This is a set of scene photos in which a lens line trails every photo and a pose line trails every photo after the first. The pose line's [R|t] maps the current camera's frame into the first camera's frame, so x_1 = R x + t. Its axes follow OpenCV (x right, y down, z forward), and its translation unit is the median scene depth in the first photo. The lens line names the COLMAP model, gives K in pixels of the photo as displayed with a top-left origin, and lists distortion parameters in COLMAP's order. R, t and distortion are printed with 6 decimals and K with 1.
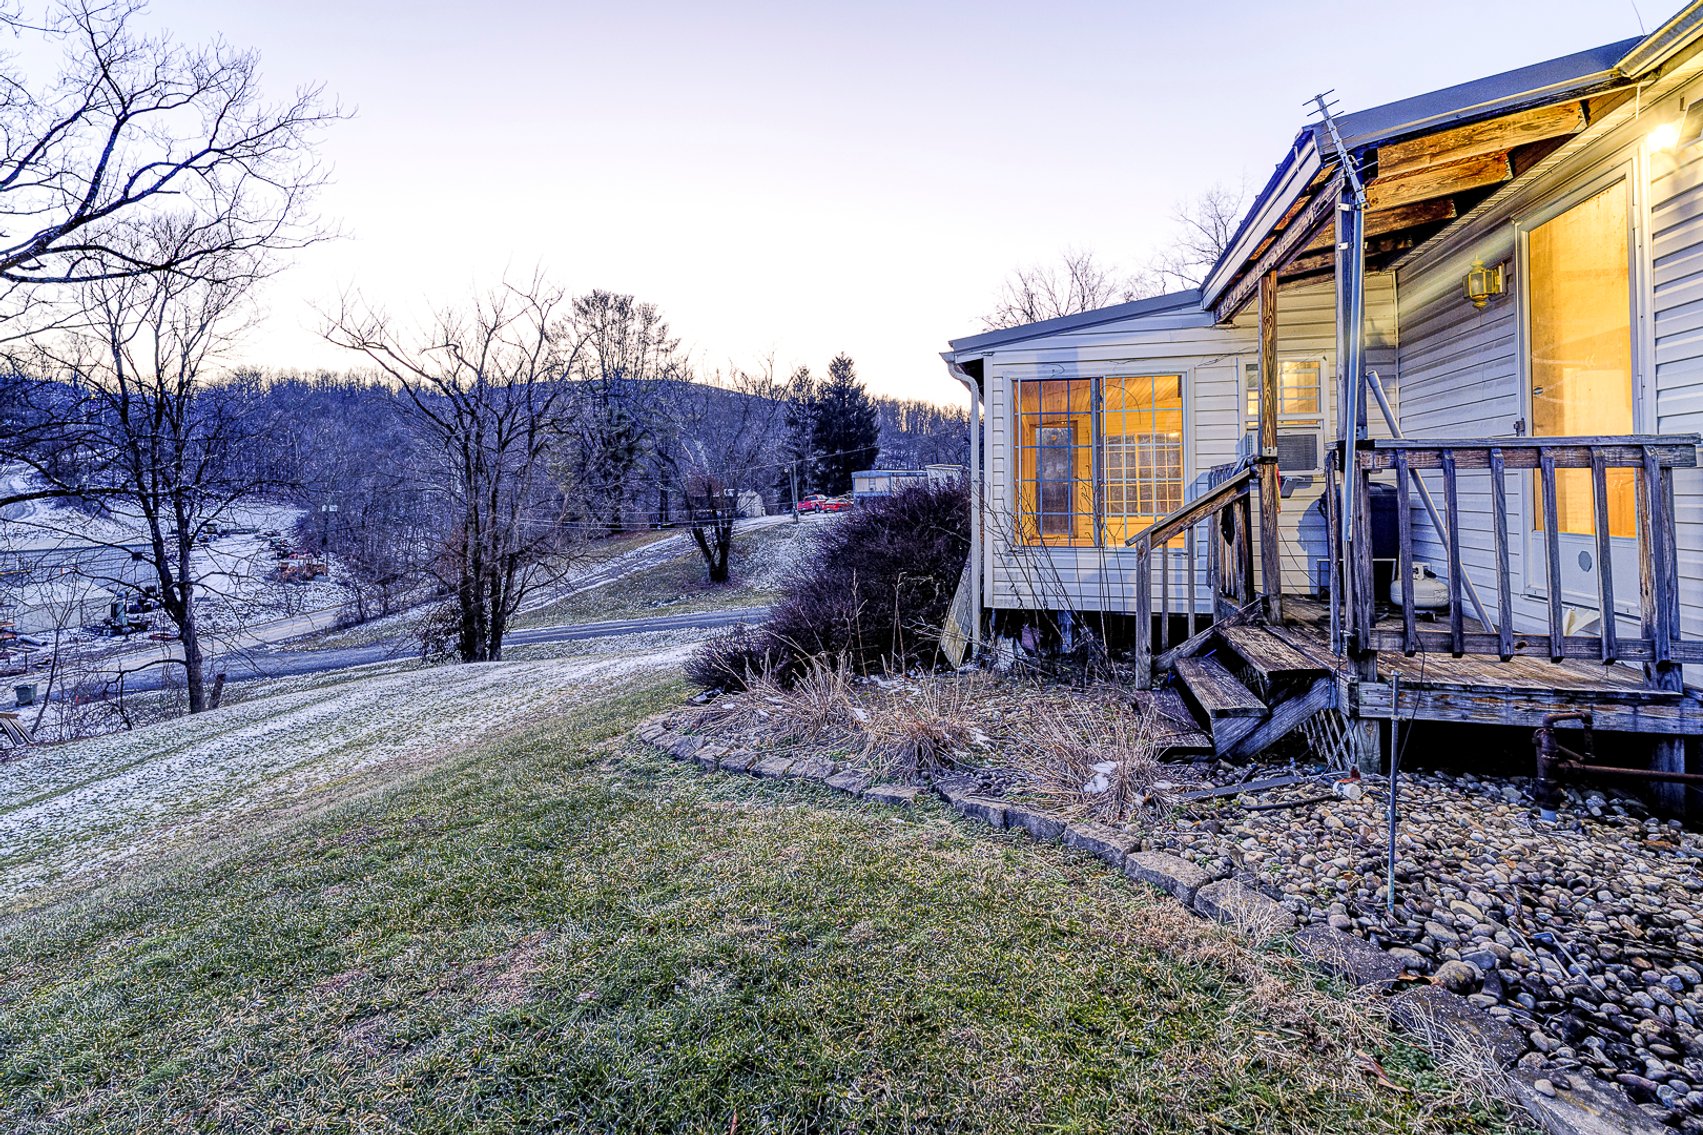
lens RADIAL K [[790.4, 0, 851.5], [0, 790.4, 567.5], [0, 0, 1]] dist [-0.000980, -0.000044]
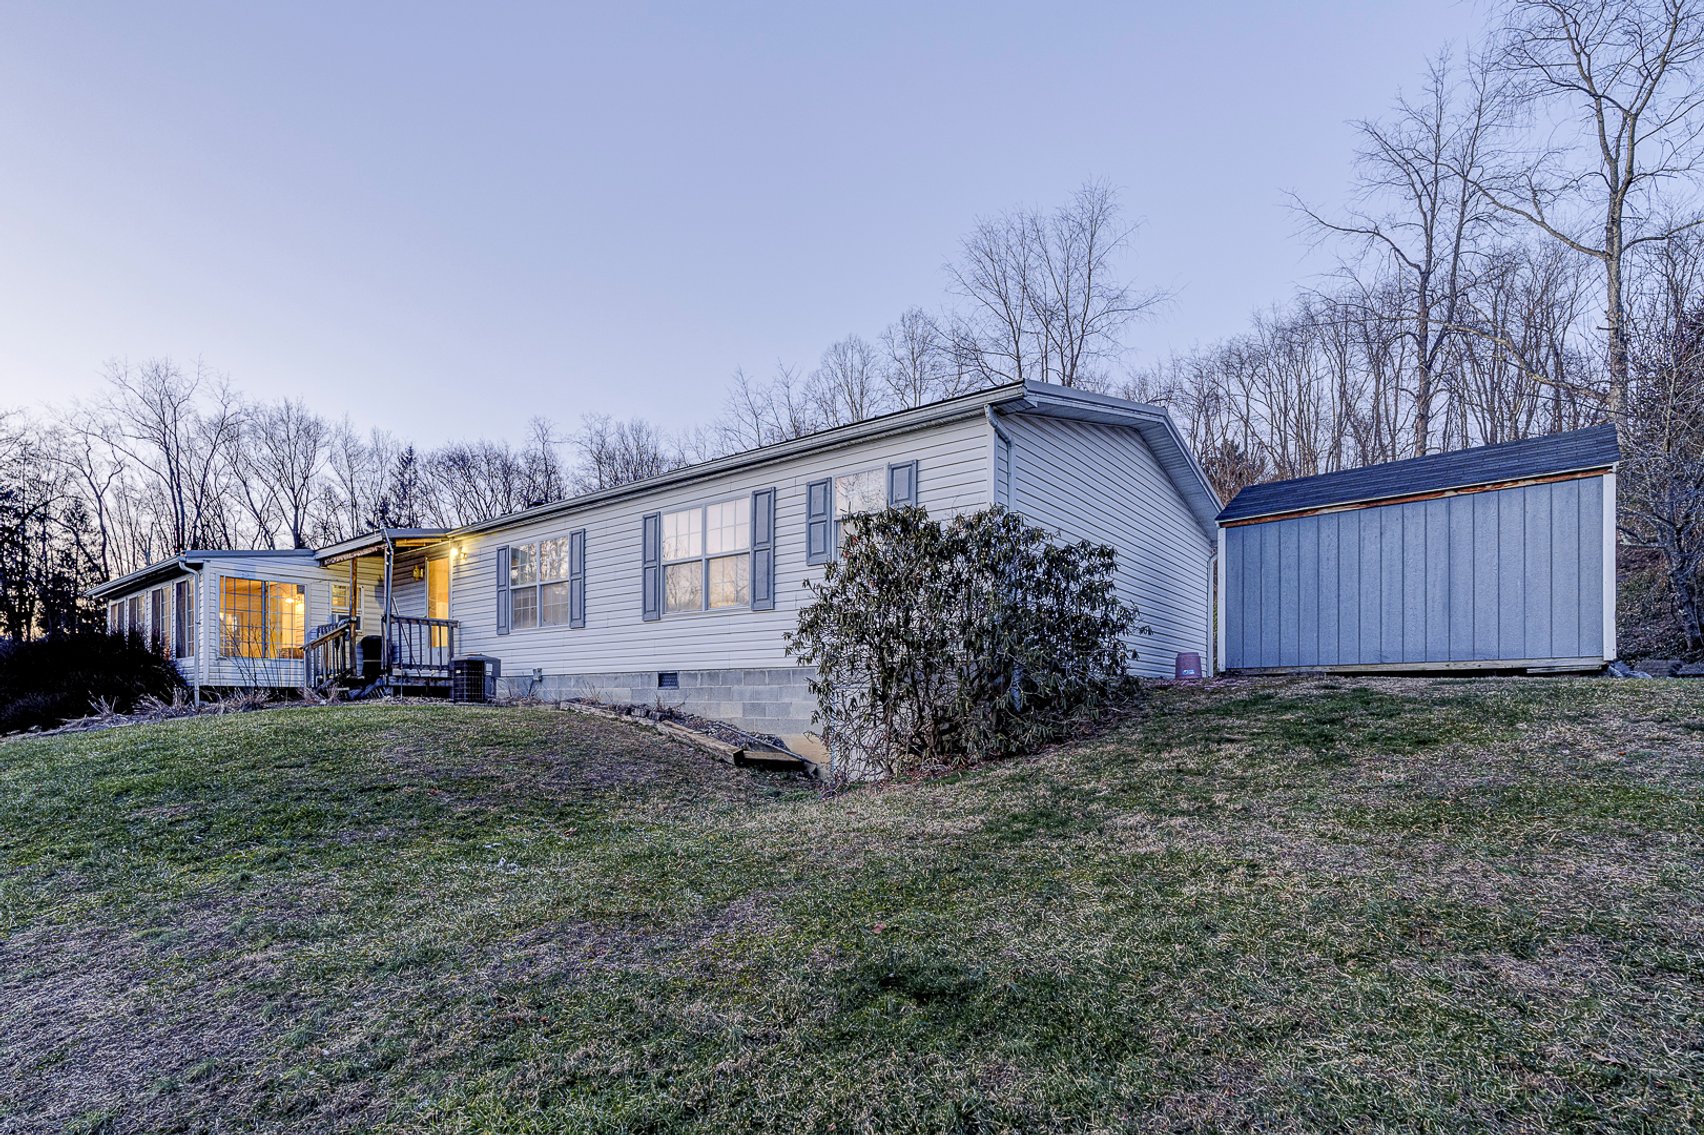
lens RADIAL K [[790.8, 0, 852.0], [0, 790.8, 567.5], [0, 0, 1]] dist [-0.000980, -0.000044]
pose [[0.378441, 0.156241, 0.912344, -2.162894], [0.079622, 0.976503, -0.200256, 0.593511], [-0.922195, 0.148428, 0.357108, -2.625189]]
